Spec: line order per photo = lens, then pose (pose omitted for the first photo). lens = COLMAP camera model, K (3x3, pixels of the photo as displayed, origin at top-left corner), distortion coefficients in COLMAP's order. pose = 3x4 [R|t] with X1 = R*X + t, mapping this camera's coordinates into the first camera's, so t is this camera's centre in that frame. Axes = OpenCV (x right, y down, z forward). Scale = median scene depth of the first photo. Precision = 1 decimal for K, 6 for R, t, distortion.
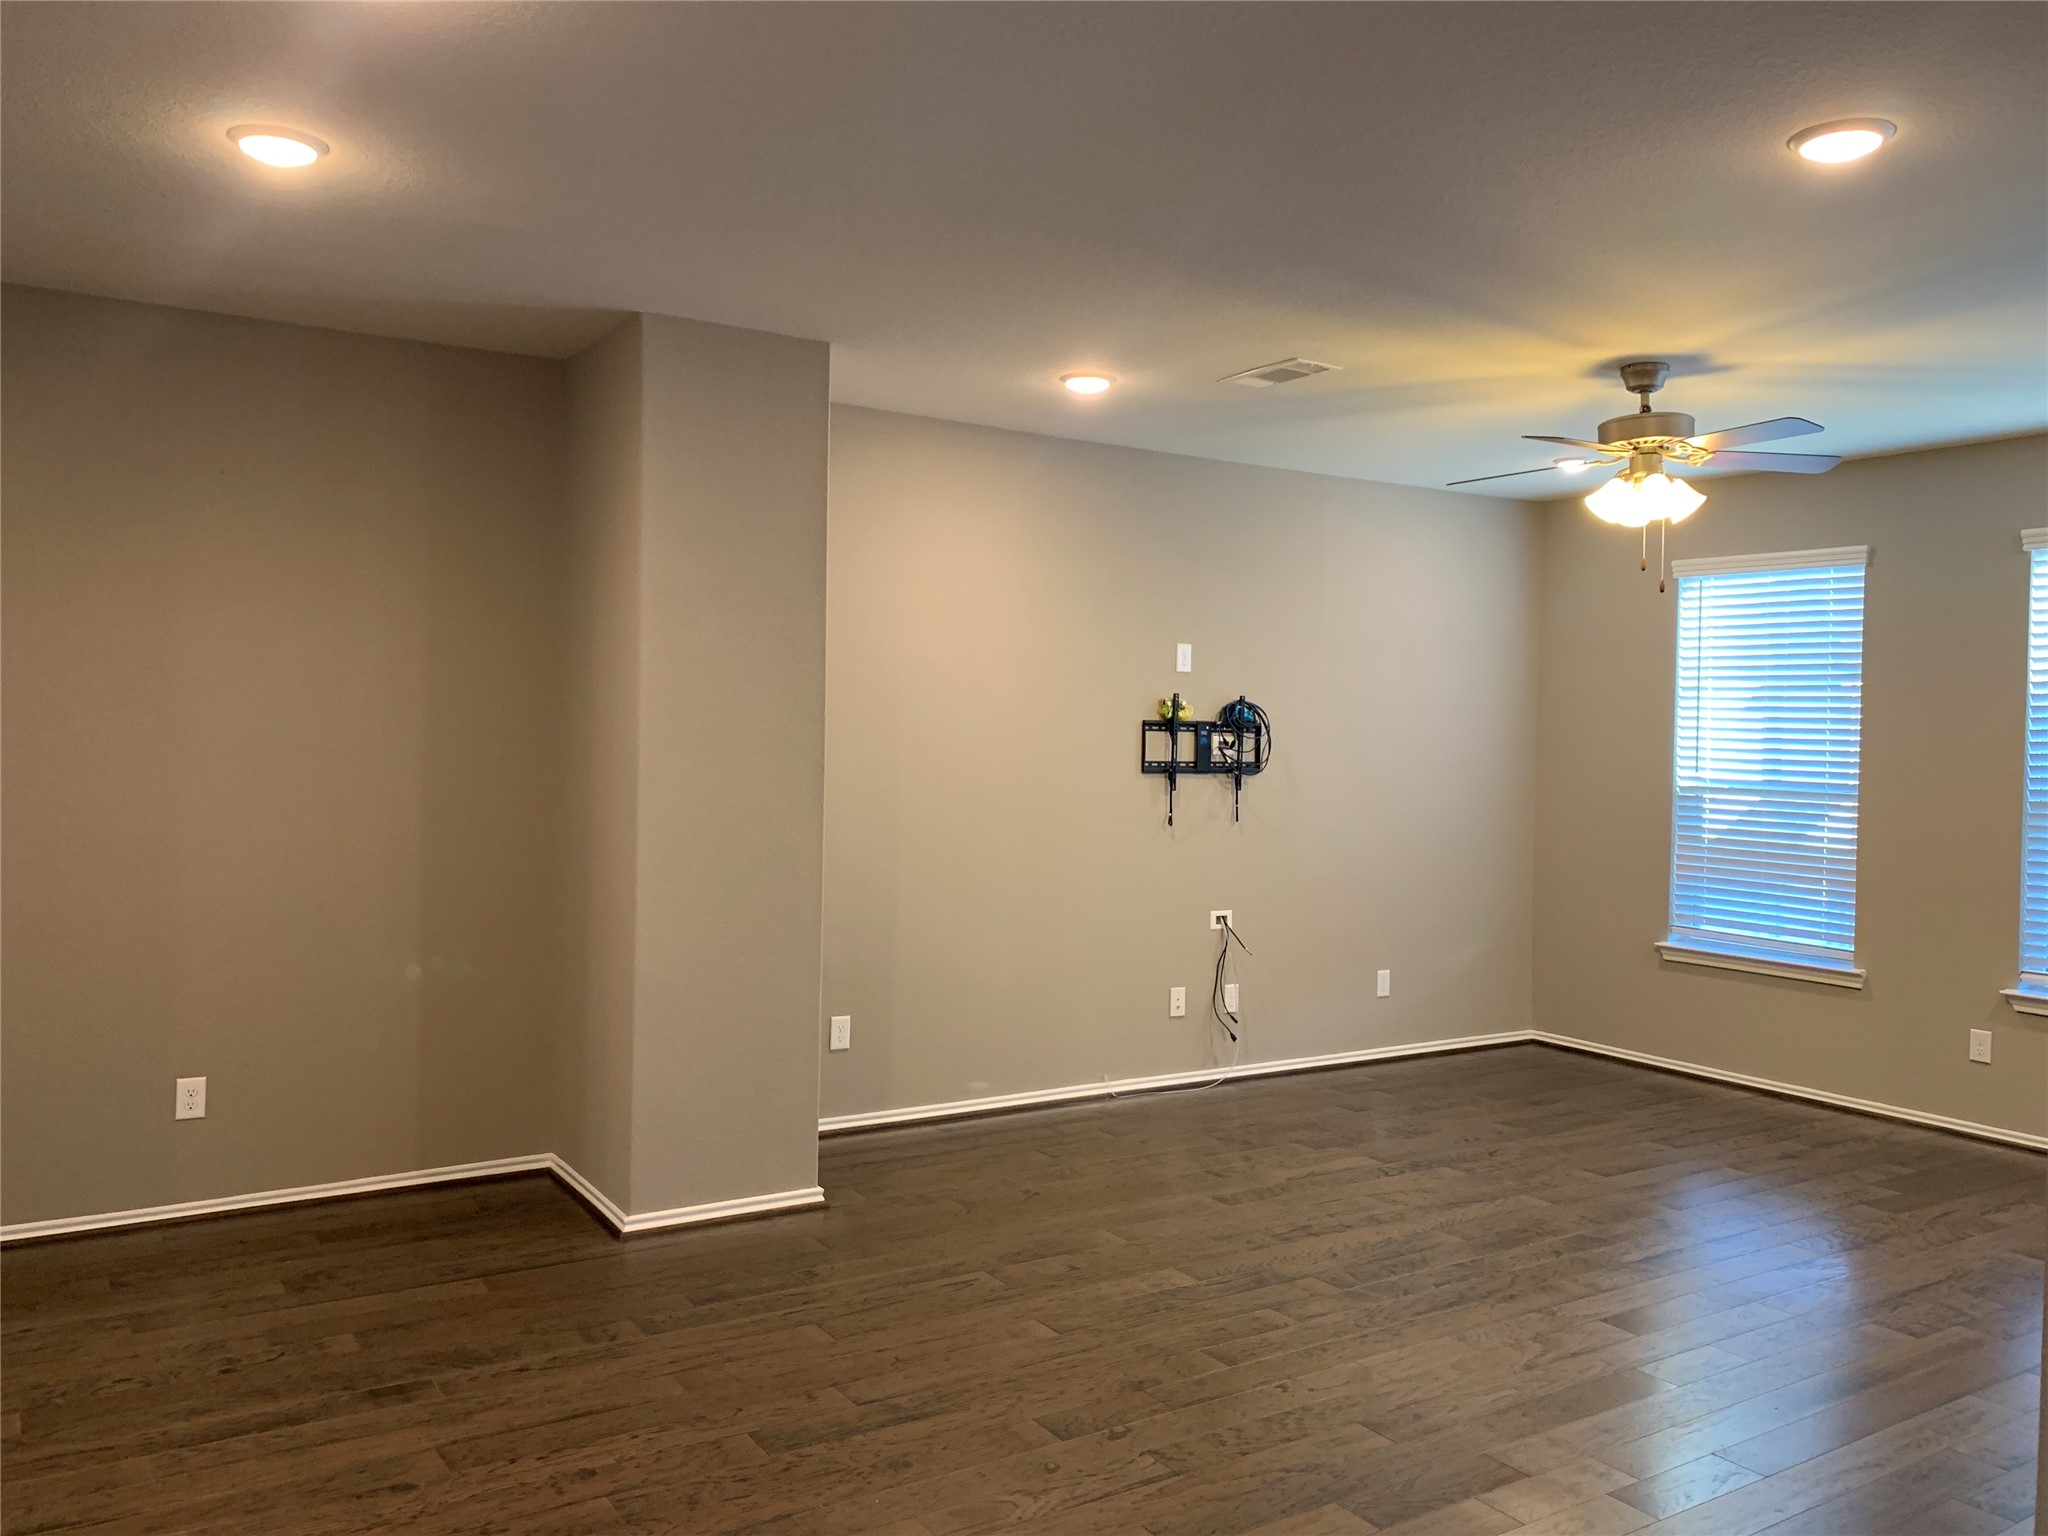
lens RADIAL K [[1579.9, 0, 1025.2], [0, 1579.9, 753.2], [0, 0, 1]] dist [0.039876, -0.052092]
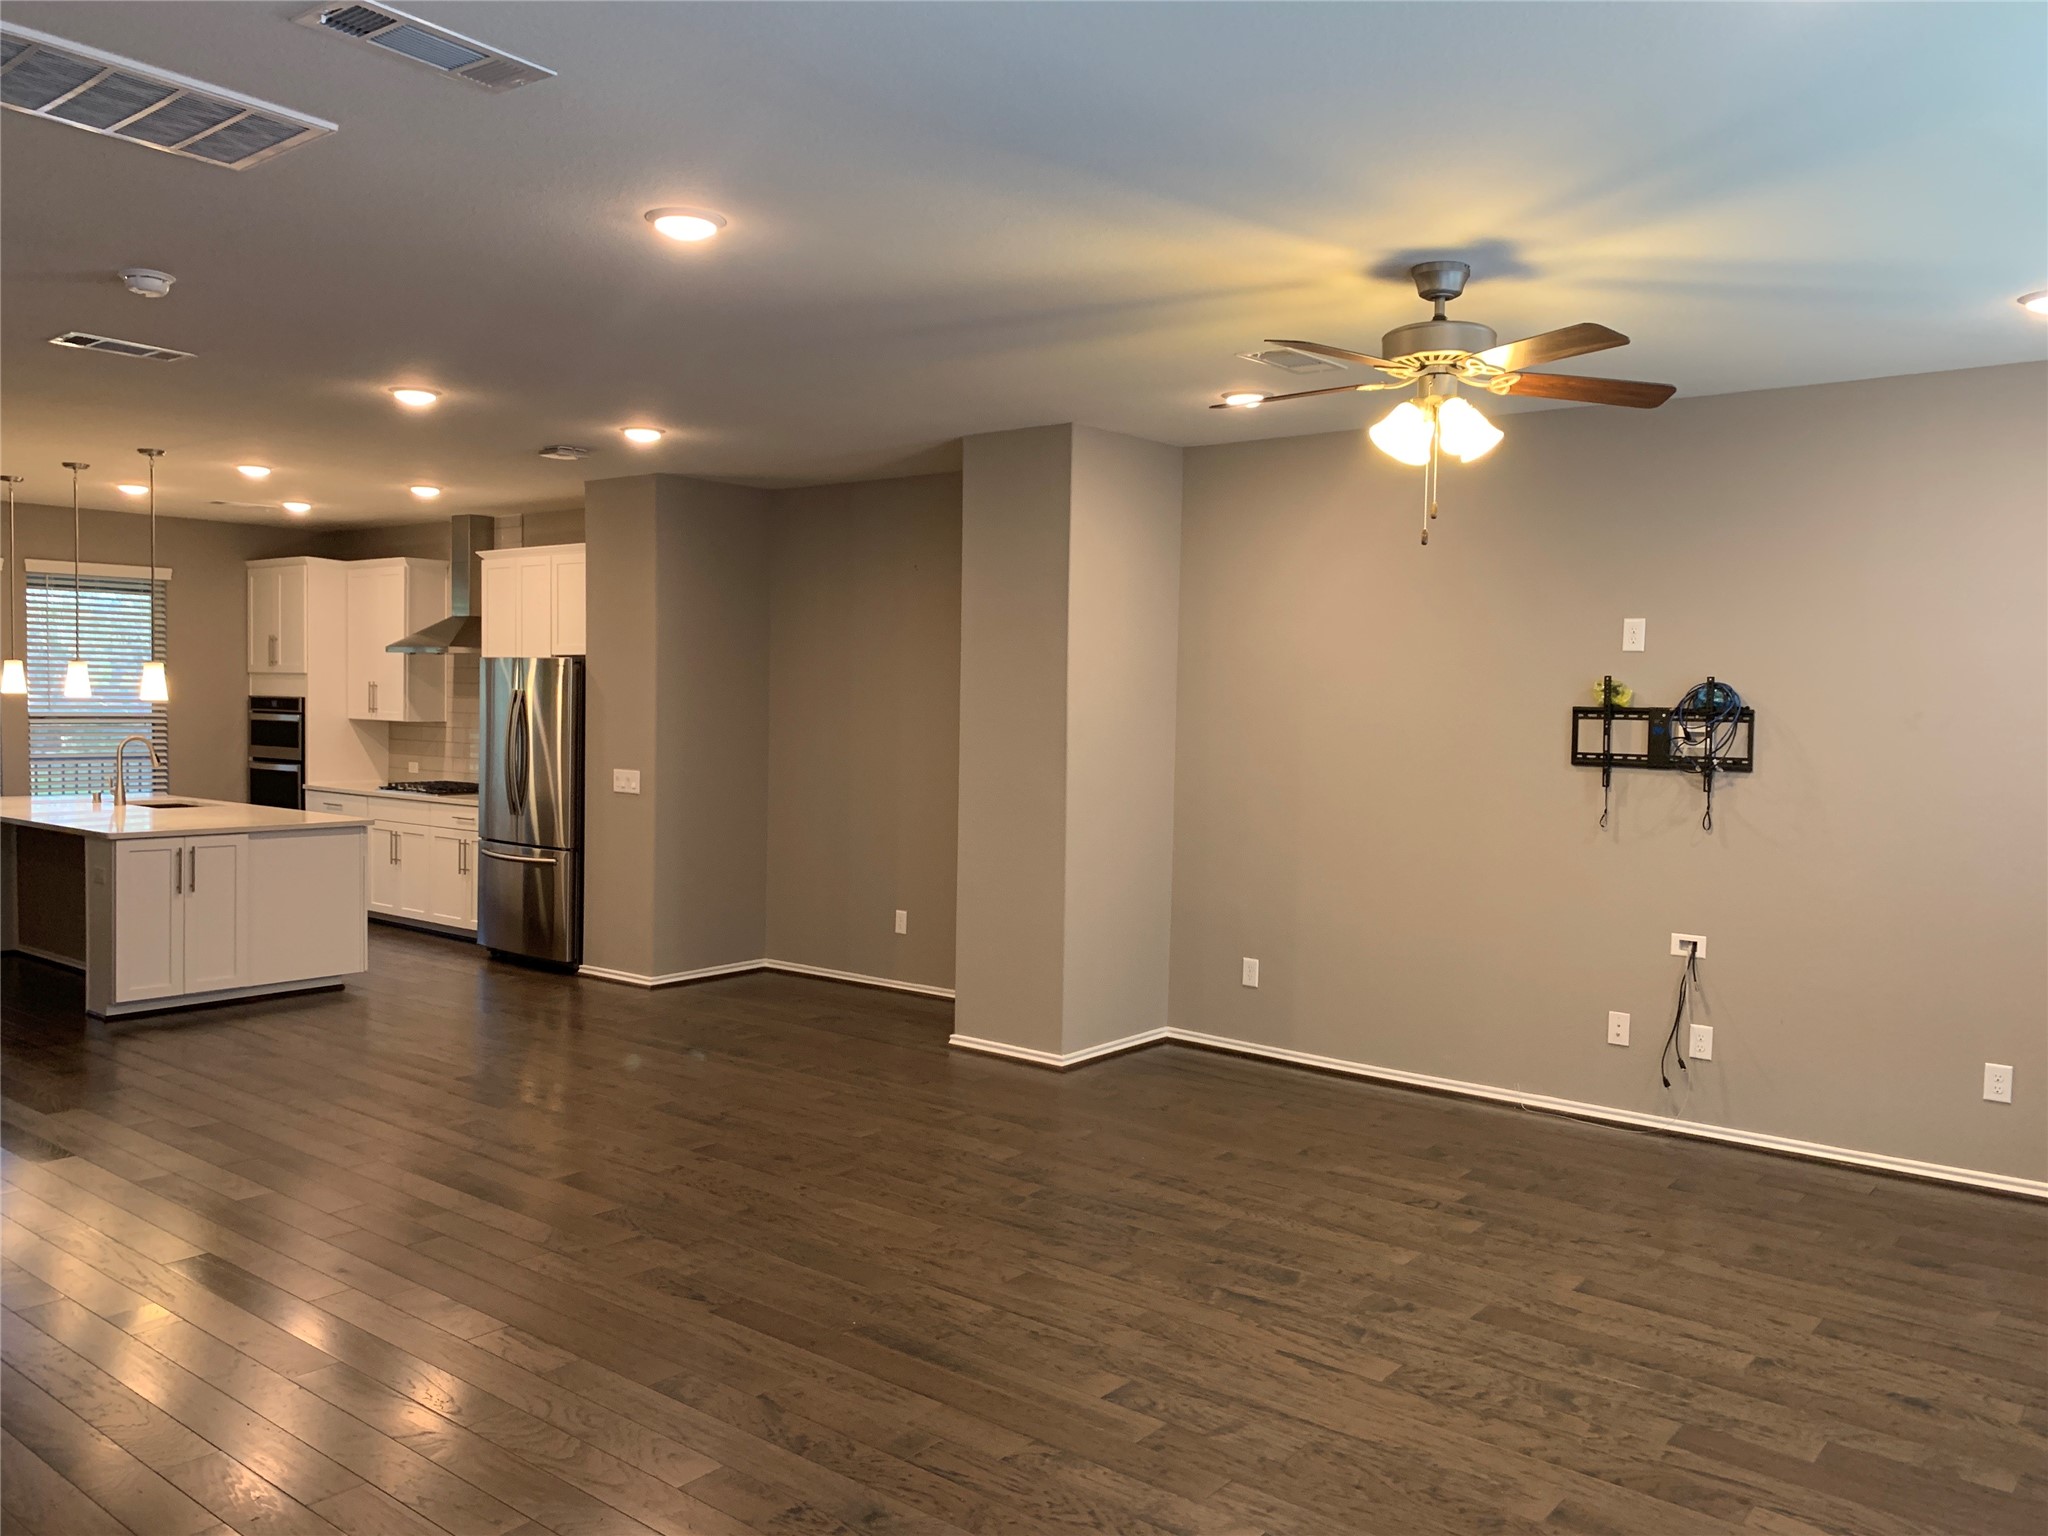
lens RADIAL K [[1579.9, 0, 1036.5], [0, 1579.9, 771.1], [0, 0, 1]] dist [0.039876, -0.052092]
pose [[0.323954, 0.035540, -0.945405, 0.969344], [-0.026759, 0.999239, 0.028395, -0.001779], [0.945694, 0.016099, 0.324659, 0.478610]]
